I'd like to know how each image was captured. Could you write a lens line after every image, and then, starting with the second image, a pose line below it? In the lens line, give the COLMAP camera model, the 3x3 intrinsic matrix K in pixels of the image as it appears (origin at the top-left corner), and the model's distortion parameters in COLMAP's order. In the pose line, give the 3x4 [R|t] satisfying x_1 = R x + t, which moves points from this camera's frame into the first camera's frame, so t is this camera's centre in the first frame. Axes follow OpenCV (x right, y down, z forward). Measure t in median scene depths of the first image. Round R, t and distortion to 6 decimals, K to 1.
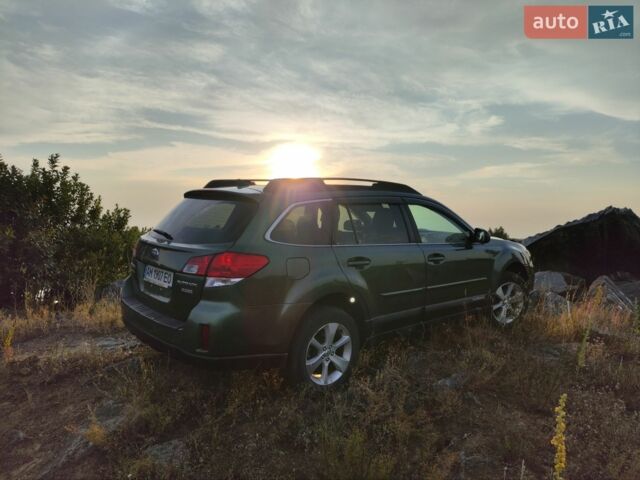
lens RADIAL K [[515.0, 0, 320.0], [0, 515.0, 240.0], [0, 0, 1]] dist [-0.013268, -0.007891]
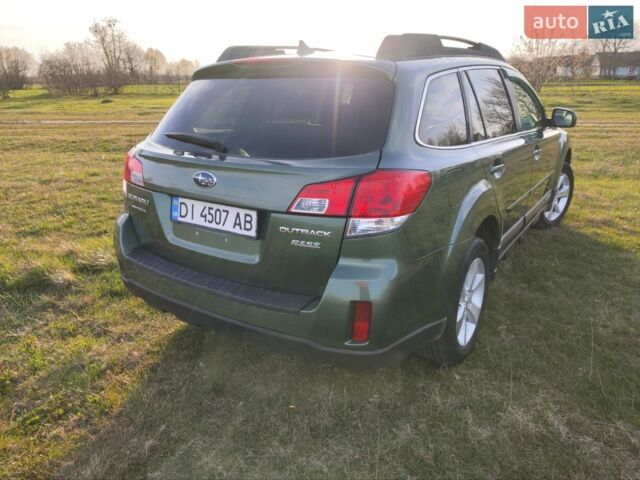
lens RADIAL K [[515.0, 0, 320.0], [0, 515.0, 240.0], [0, 0, 1]] dist [-0.013268, -0.007891]
pose [[0.967854, -0.112624, 0.224890, -0.361544], [0.059379, 0.971183, 0.230818, -0.035670], [-0.244405, -0.210045, 0.946651, 0.444450]]
